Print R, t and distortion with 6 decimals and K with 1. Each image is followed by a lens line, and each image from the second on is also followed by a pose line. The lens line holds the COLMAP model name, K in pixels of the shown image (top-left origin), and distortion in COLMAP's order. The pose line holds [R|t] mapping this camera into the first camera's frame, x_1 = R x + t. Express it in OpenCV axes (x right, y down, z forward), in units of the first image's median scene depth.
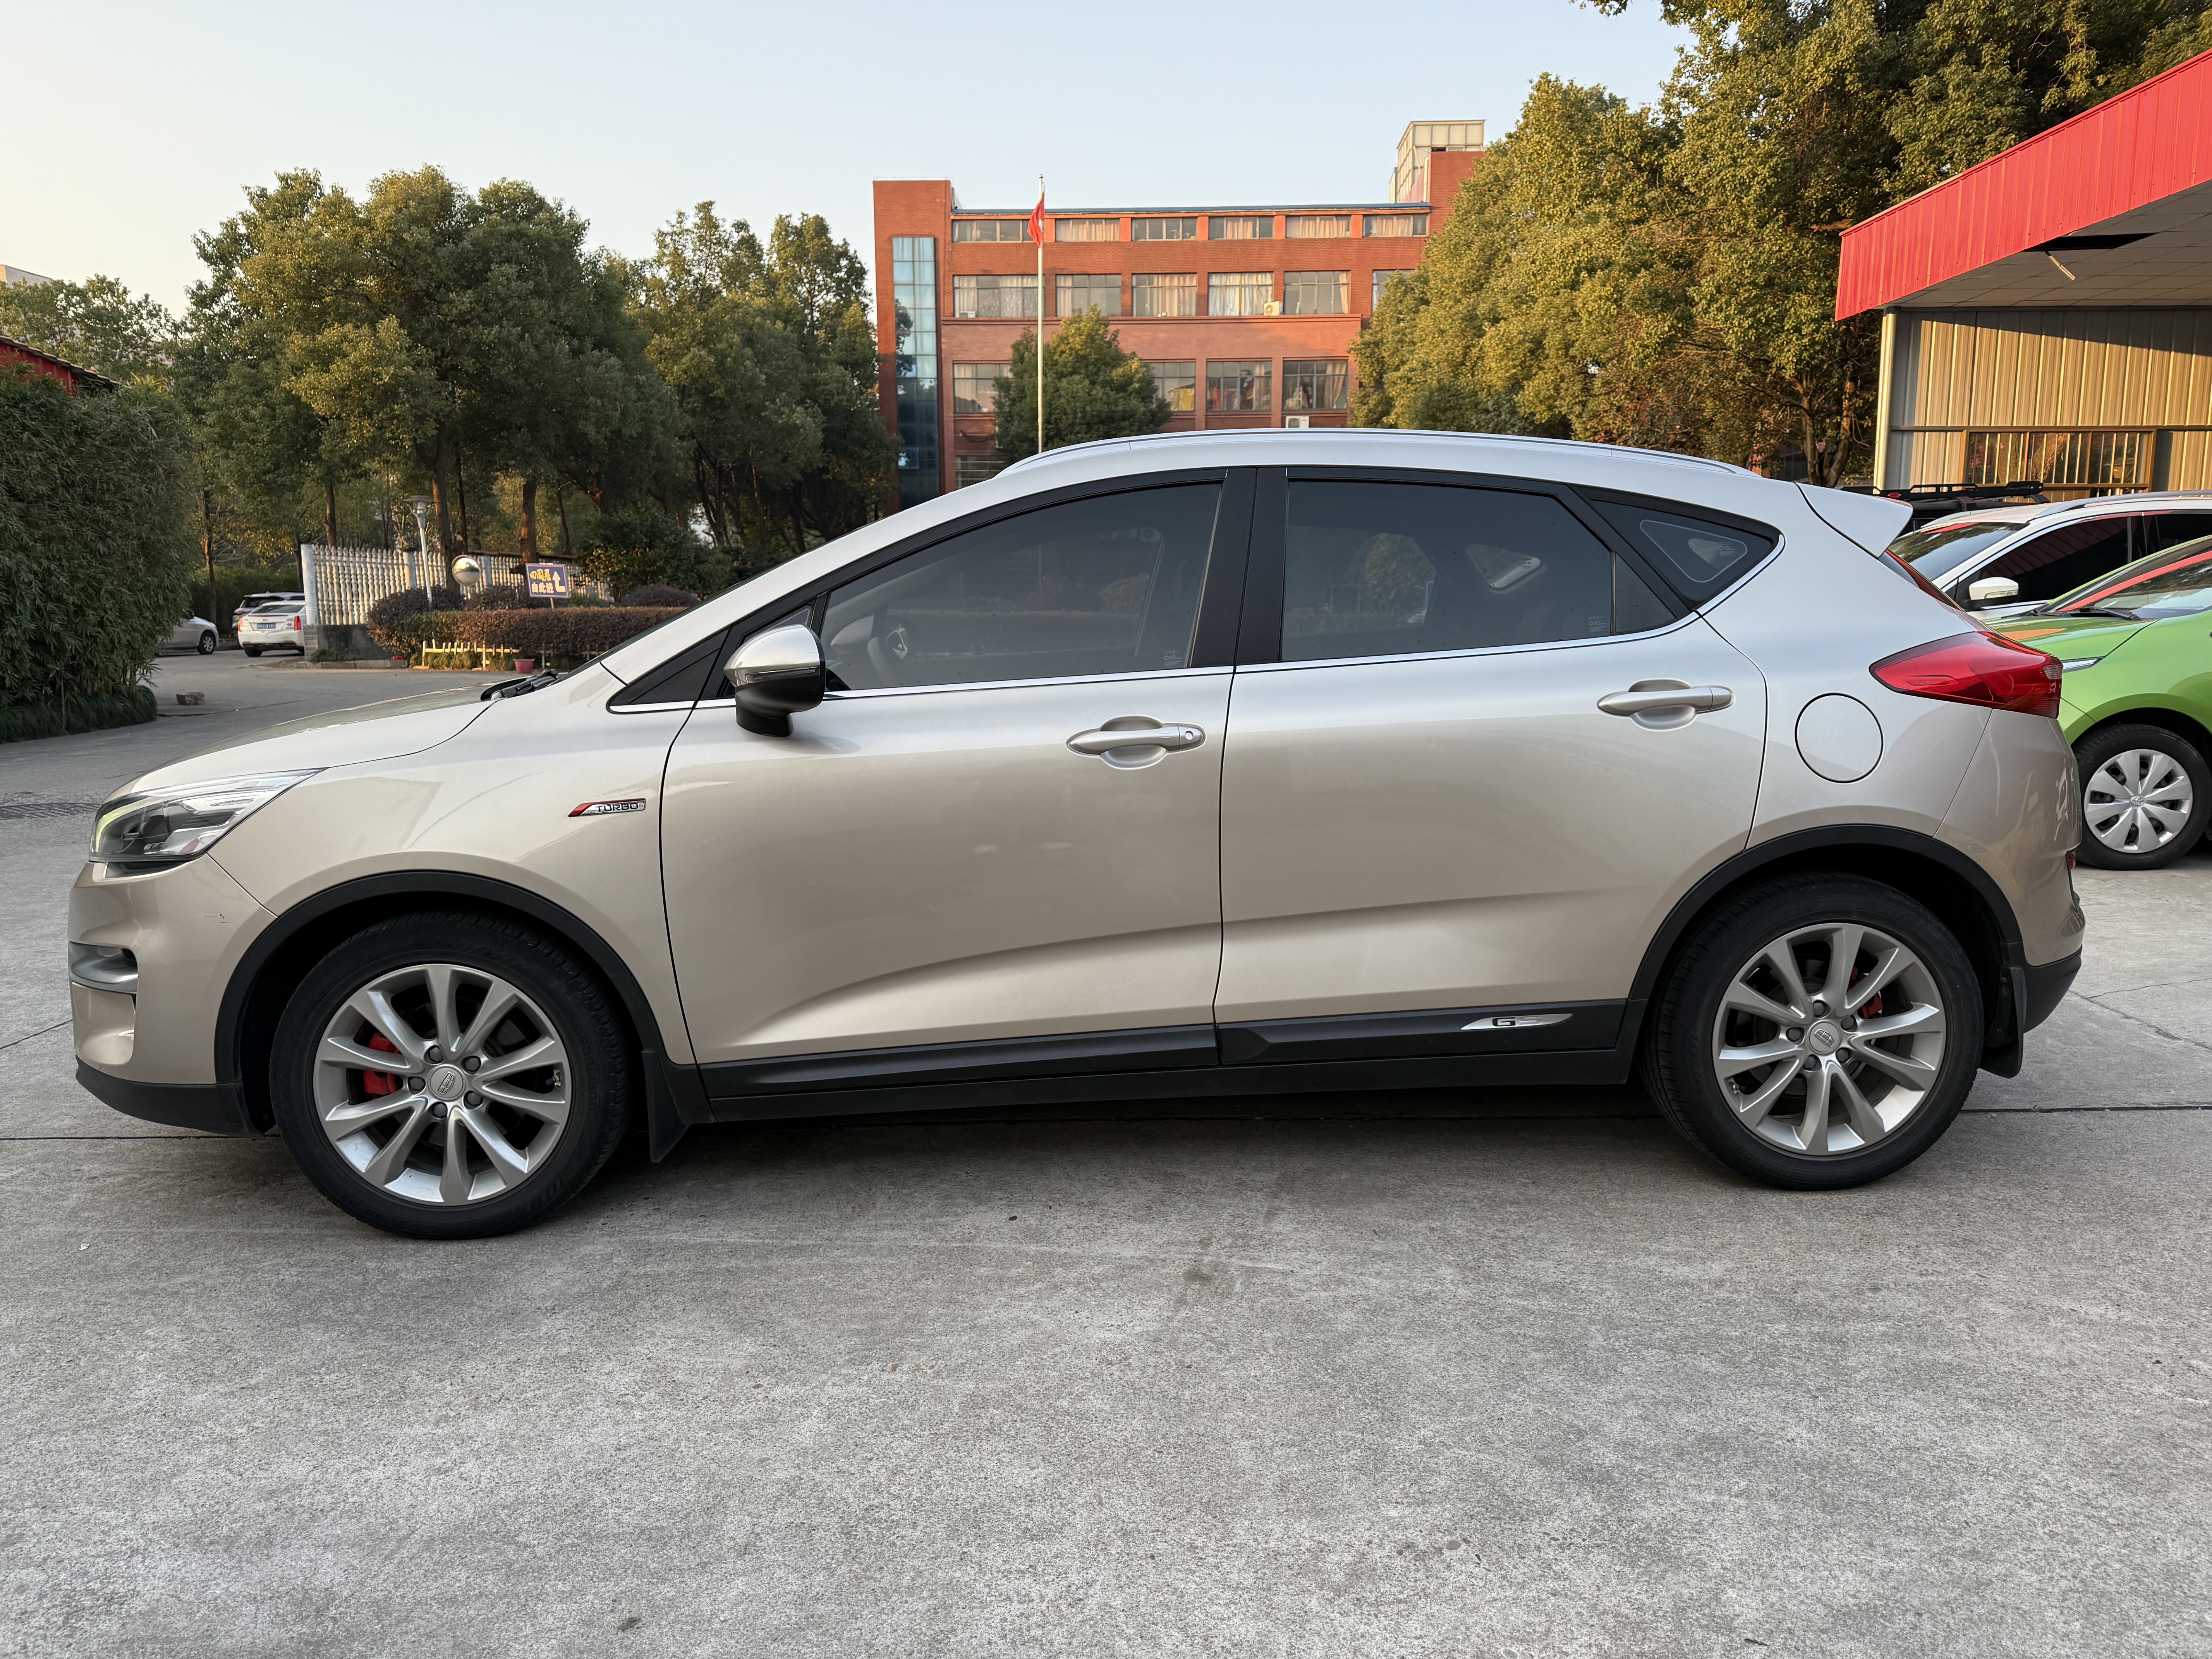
lens RADIAL K [[1564.6, 0, 1131.0], [0, 1564.6, 886.2], [0, 0, 1]] dist [0.076303, -0.083284]
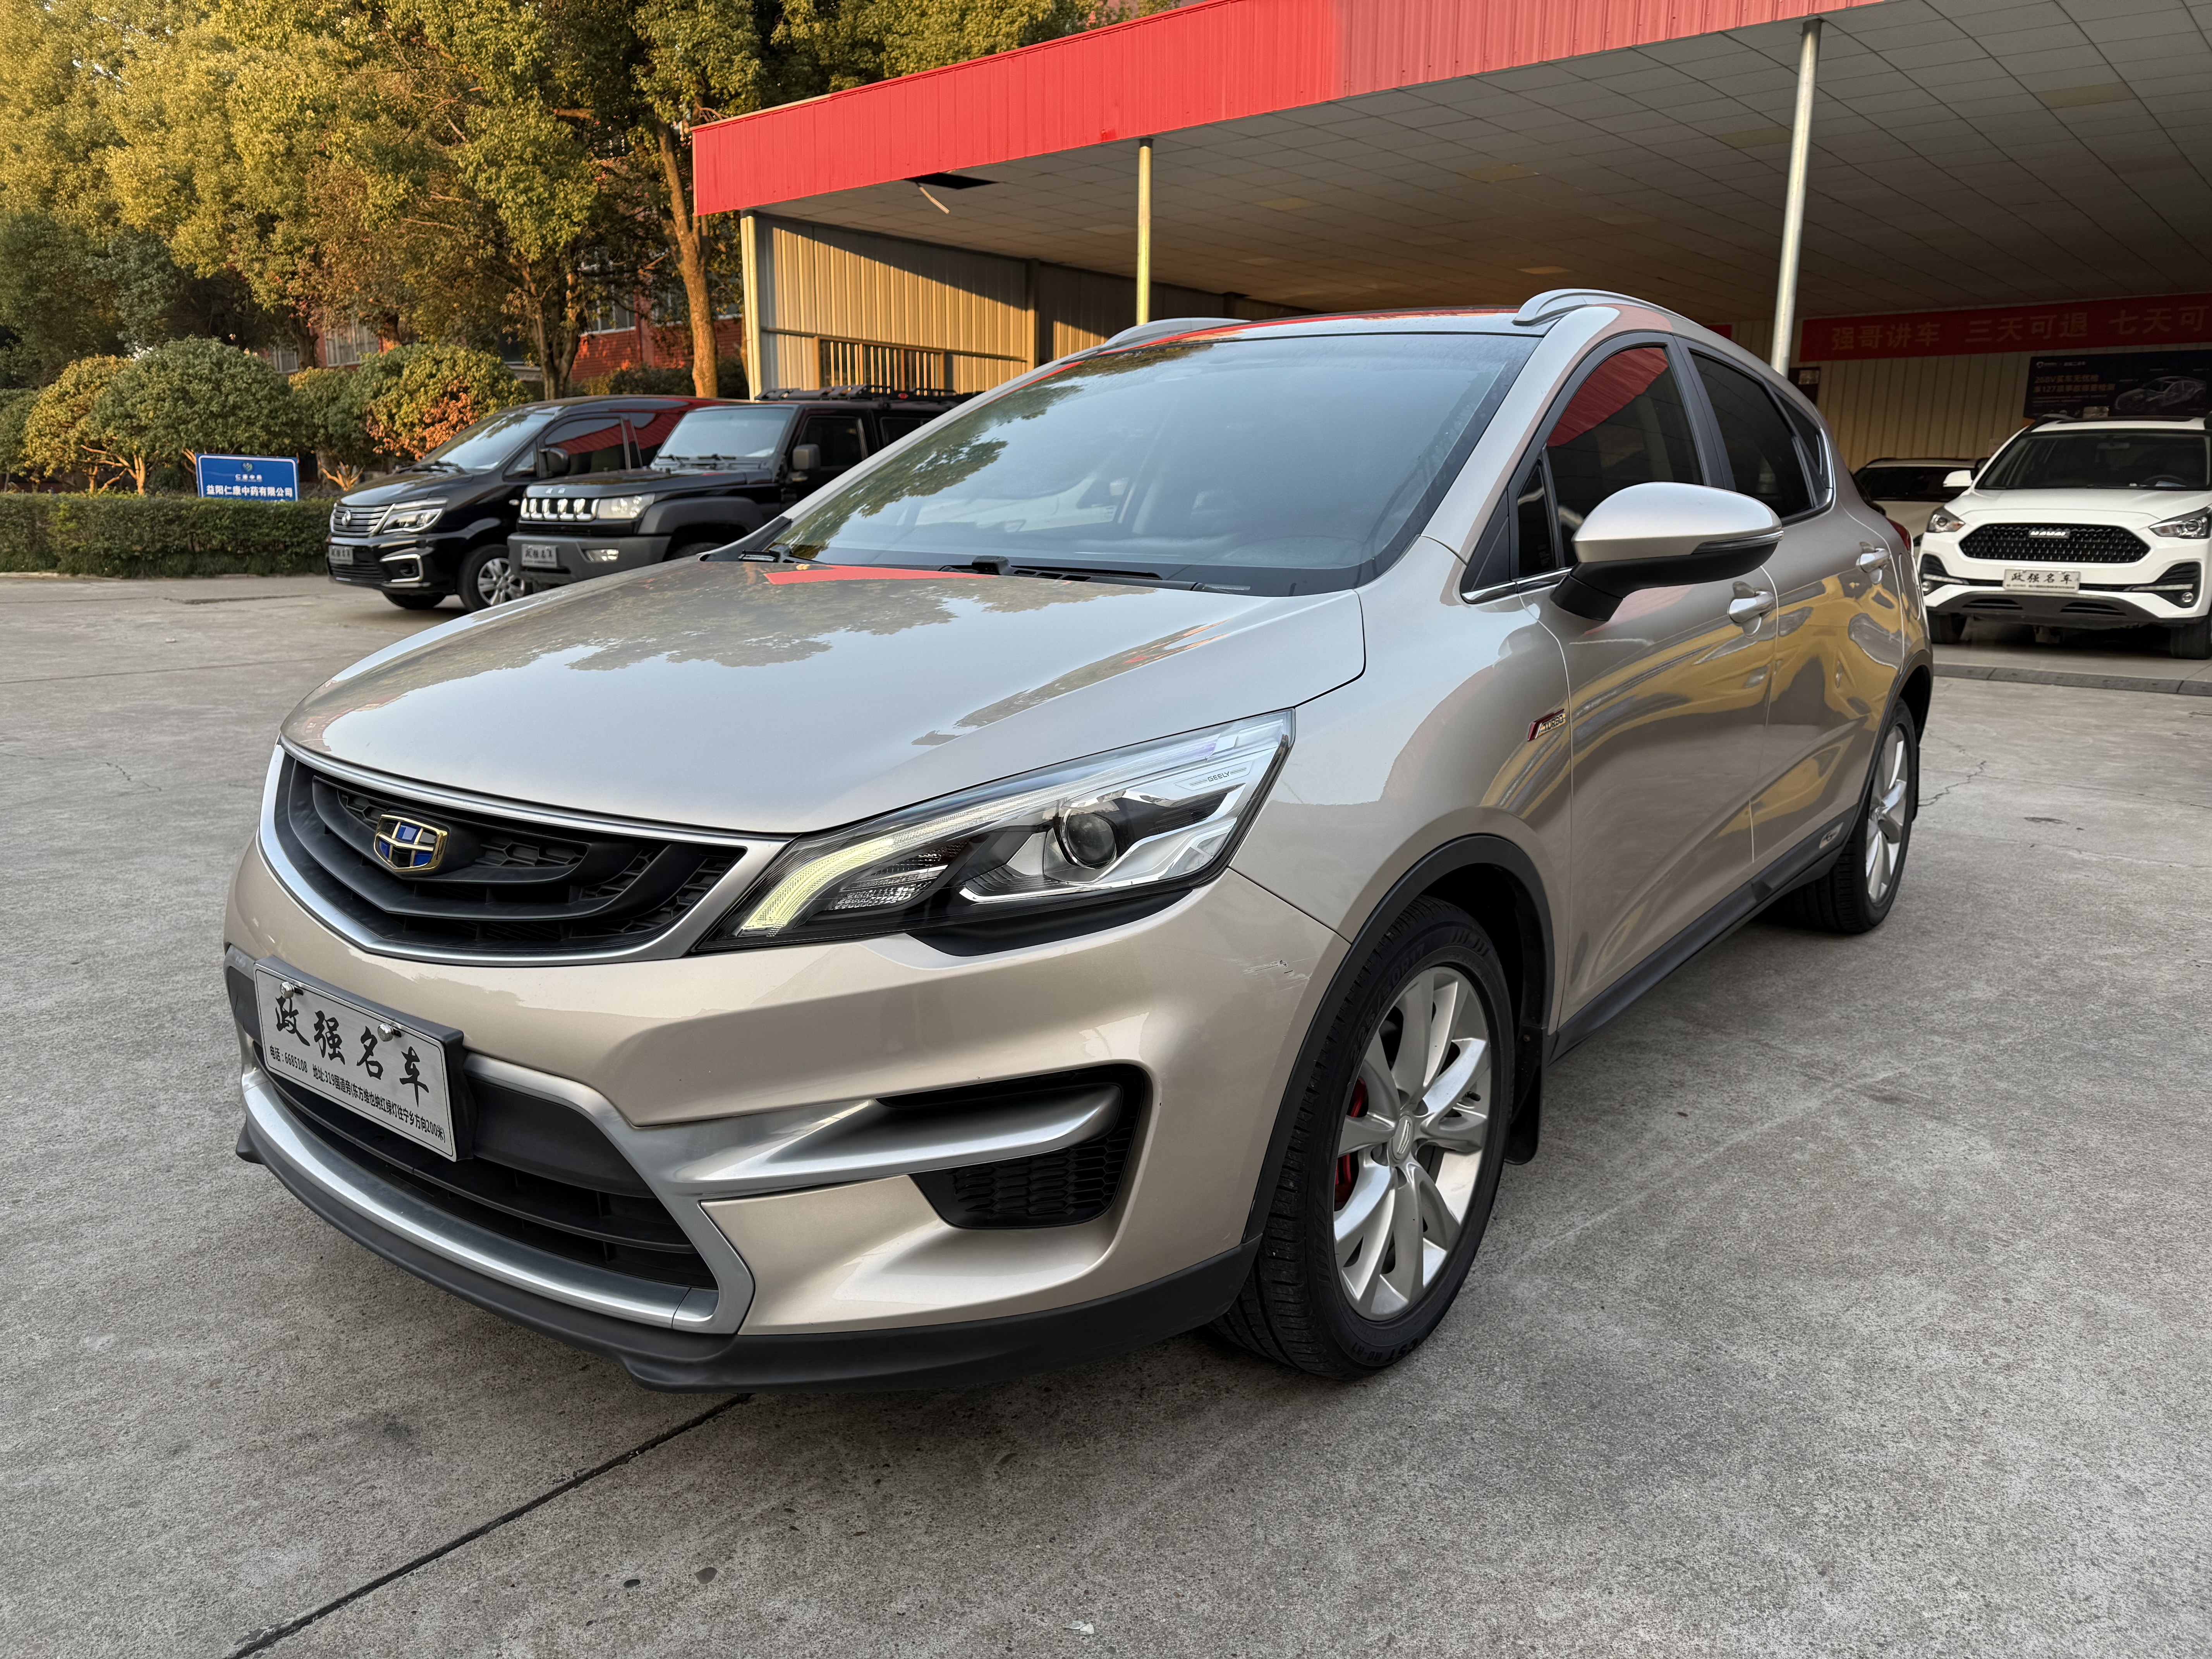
lens RADIAL K [[1537.5, 0, 1151.9], [0, 1537.5, 907.3], [0, 0, 1]] dist [0.001290, -0.005627]
pose [[0.651265, -0.183482, 0.736335, -0.115889], [0.121313, 0.983023, 0.137656, -0.010056], [-0.749091, -0.000323, 0.662467, 0.074516]]
